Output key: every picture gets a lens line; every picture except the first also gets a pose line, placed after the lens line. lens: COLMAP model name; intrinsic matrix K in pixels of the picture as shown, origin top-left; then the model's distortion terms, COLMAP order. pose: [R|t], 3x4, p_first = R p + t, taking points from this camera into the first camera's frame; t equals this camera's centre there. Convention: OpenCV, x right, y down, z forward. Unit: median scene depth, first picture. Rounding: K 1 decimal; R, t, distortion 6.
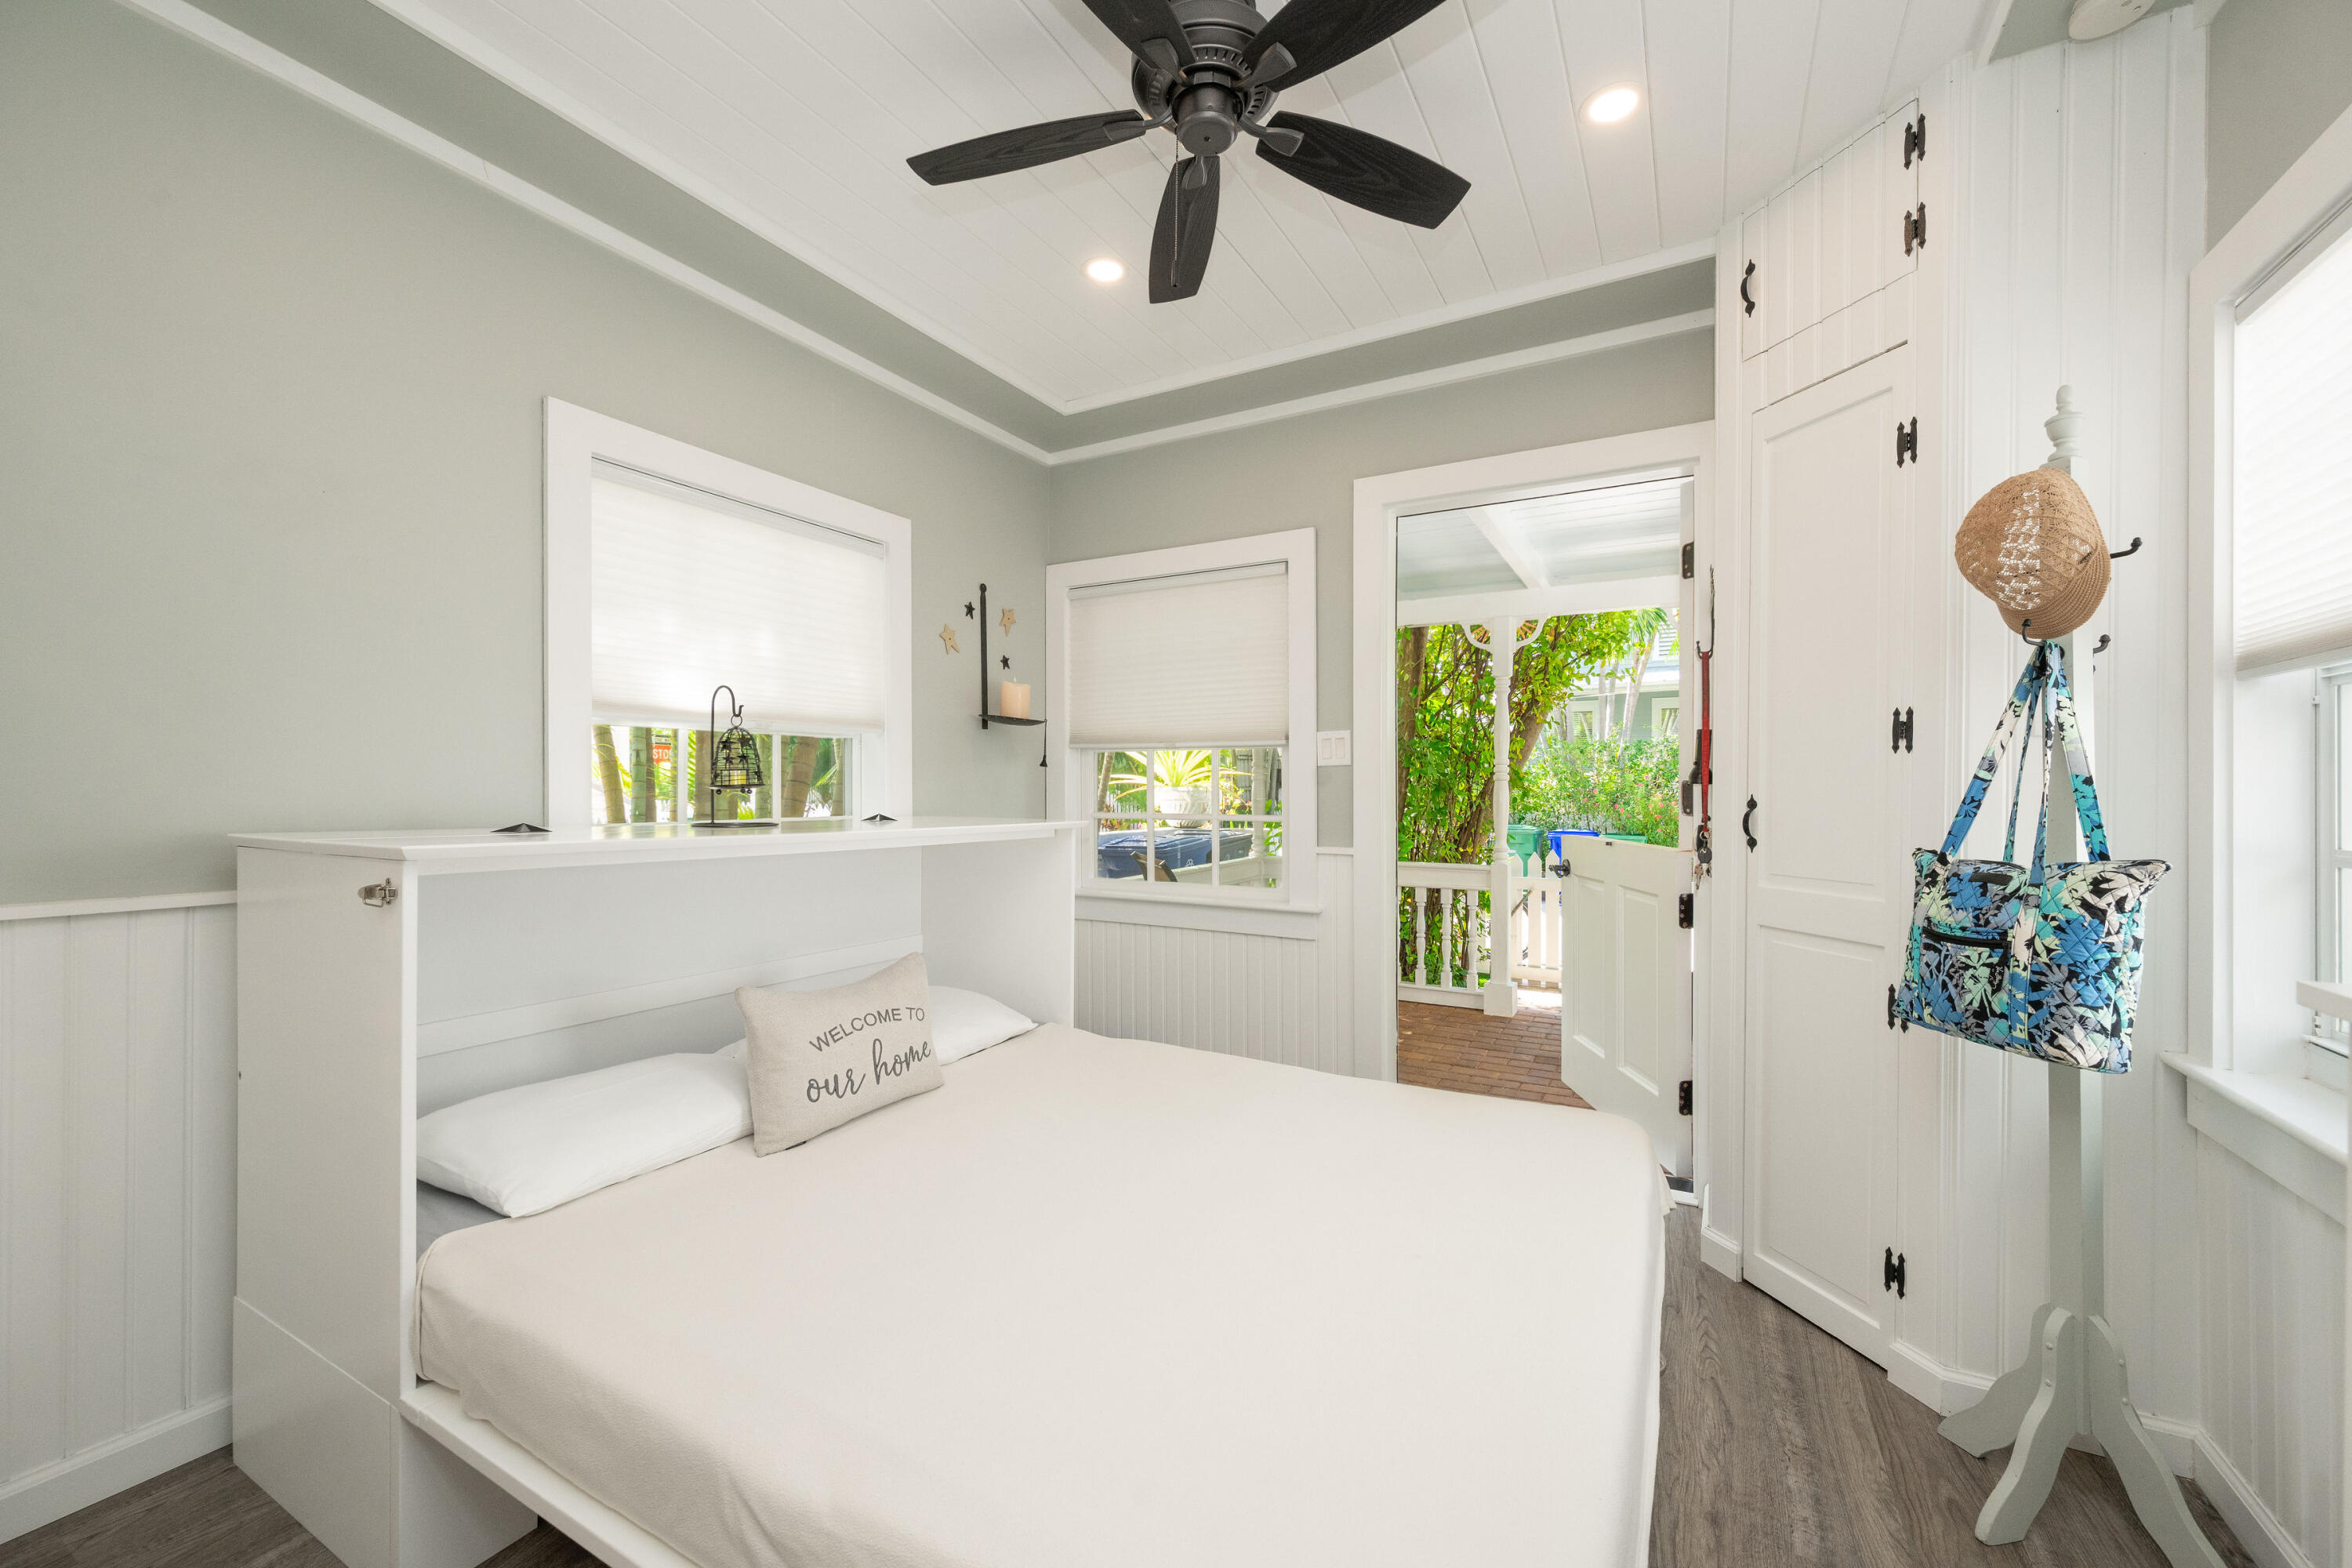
lens RADIAL K [[924.0, 0, 1177.0], [0, 924.0, 792.3], [0, 0, 1]] dist [-0.000718, 0.000680]
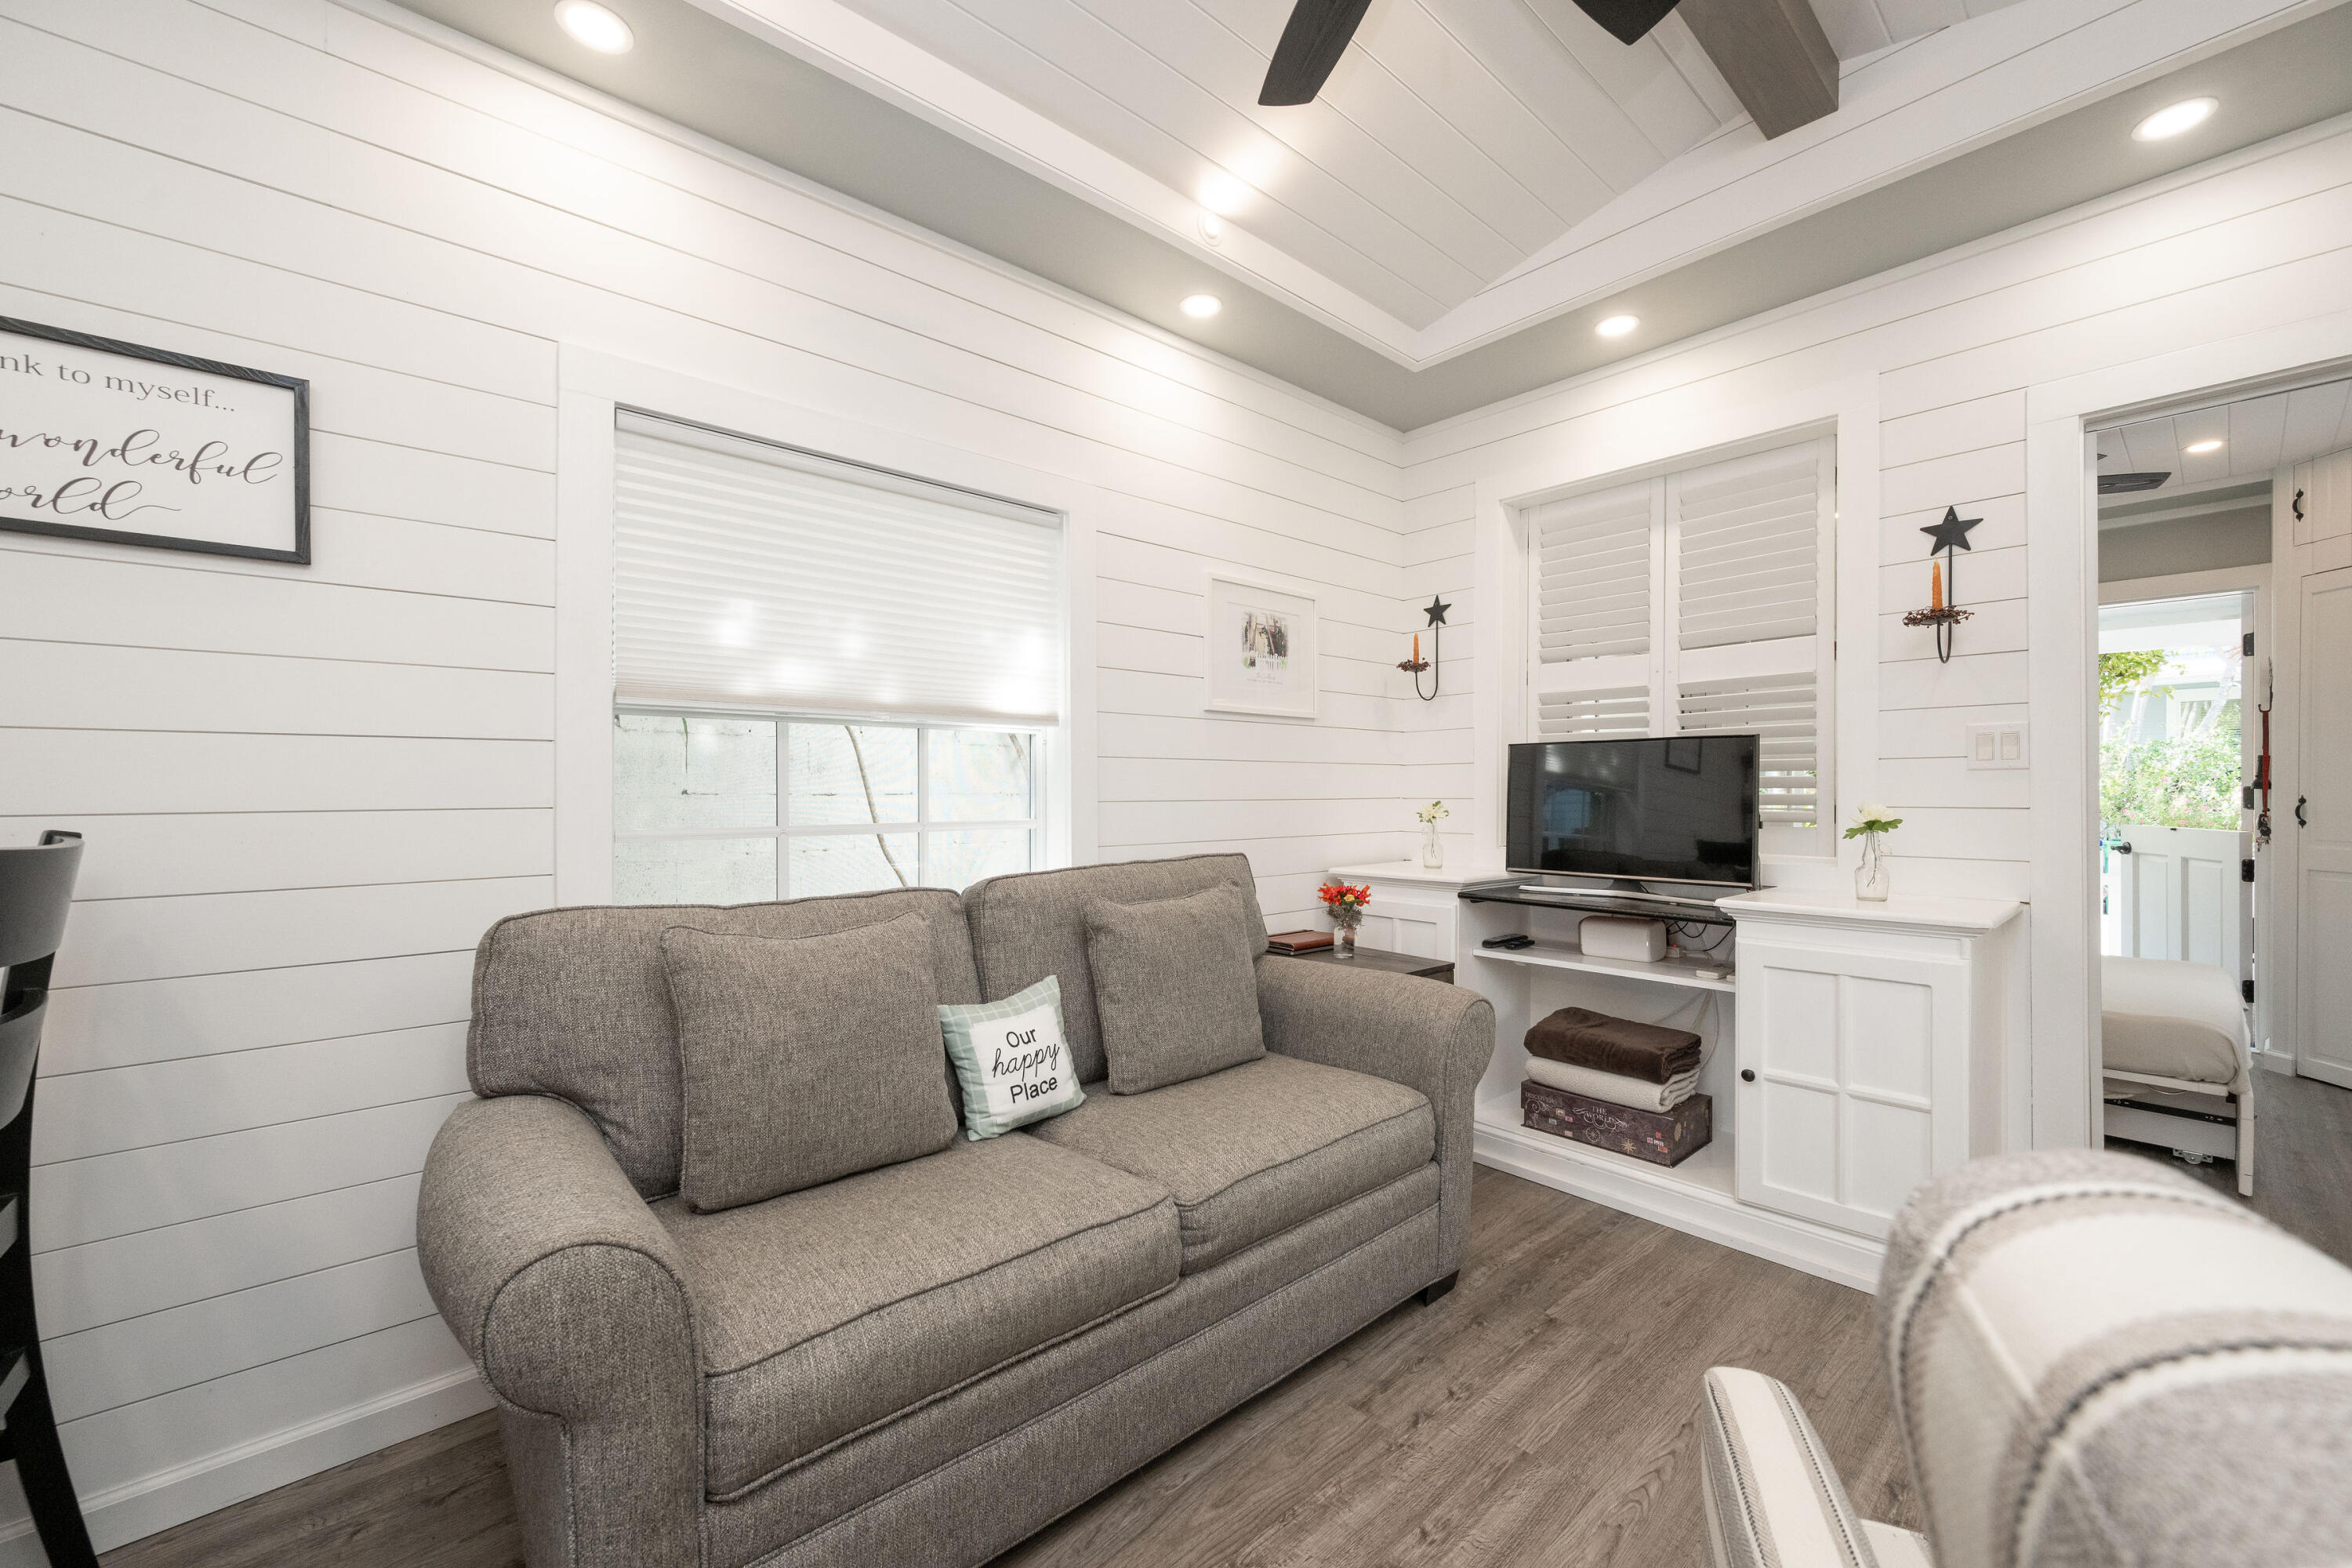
lens RADIAL K [[924.0, 0, 1181.2], [0, 924.0, 788.3], [0, 0, 1]] dist [-0.000718, 0.000680]
pose [[0.947363, 0.001295, -0.320160, -1.042093], [-0.003312, 0.999978, -0.005757, 0.007588], [0.320145, 0.006515, 0.947346, -1.683110]]
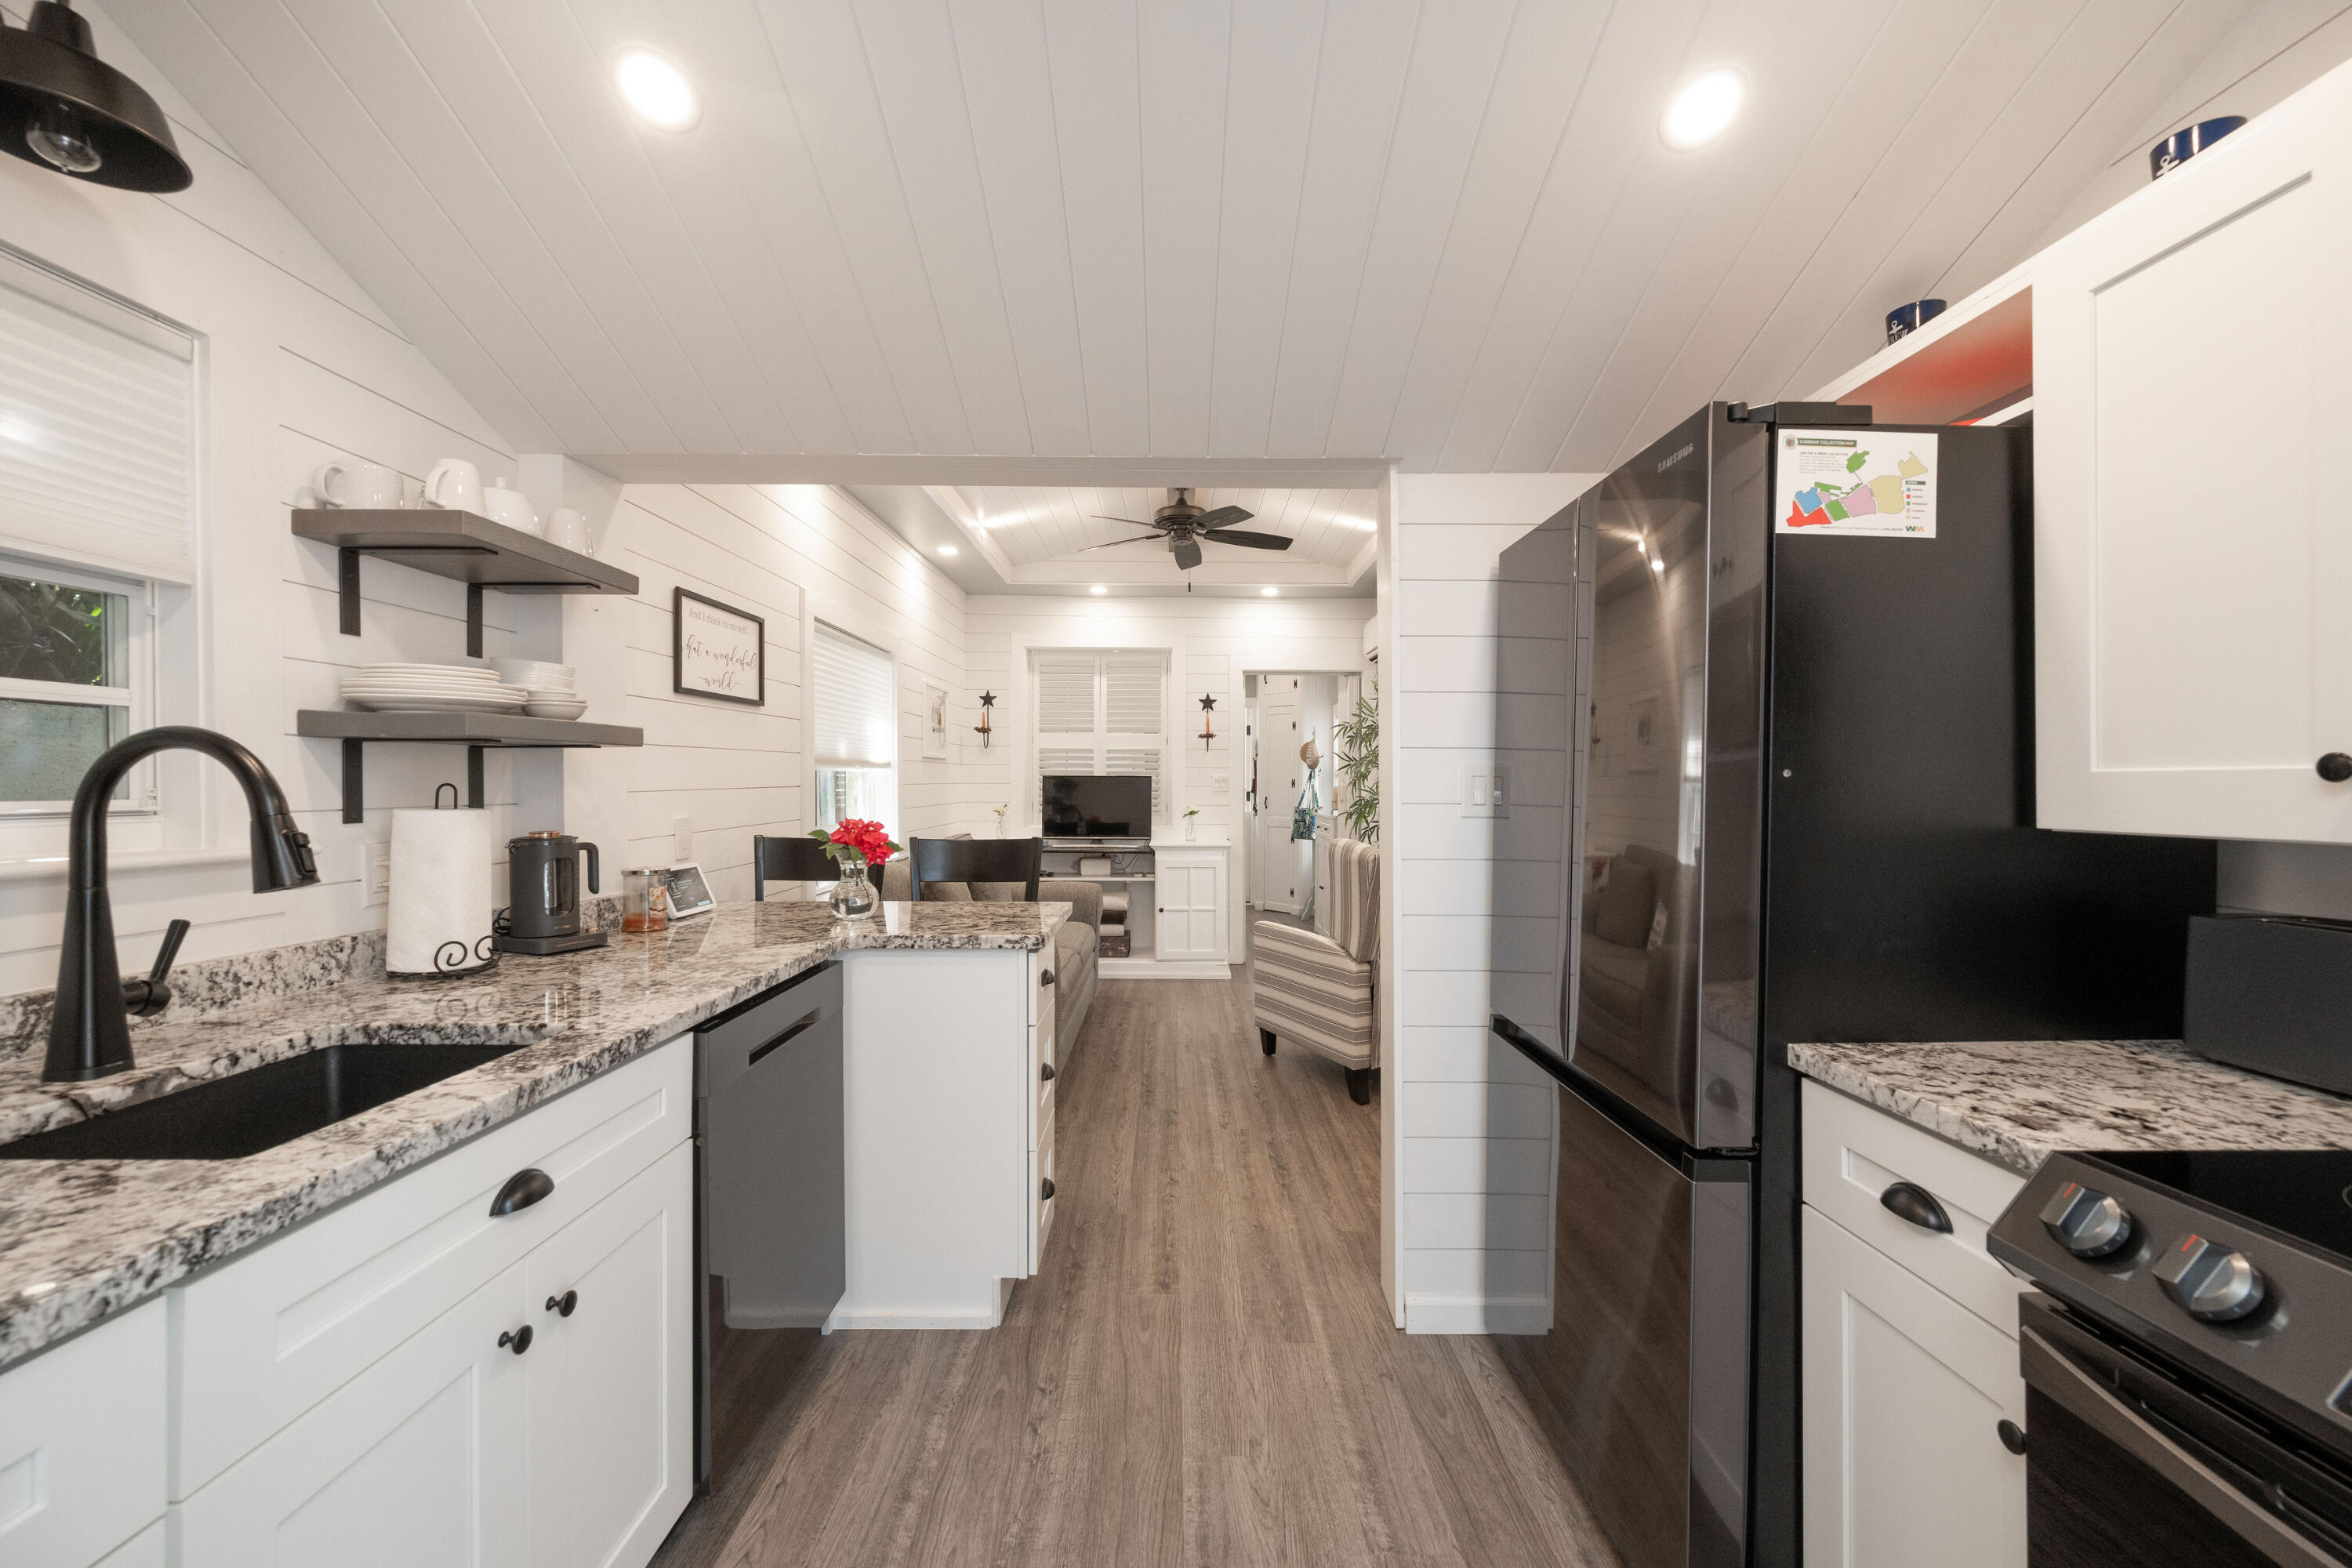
lens RADIAL K [[924.0, 0, 1159.0], [0, 924.0, 791.5], [0, 0, 1]] dist [-0.000718, 0.000680]
pose [[0.876203, 0.000583, 0.481943, -2.388805], [-0.004745, 0.999961, 0.007416, -0.060329], [-0.481920, -0.008785, 0.876171, -3.203563]]
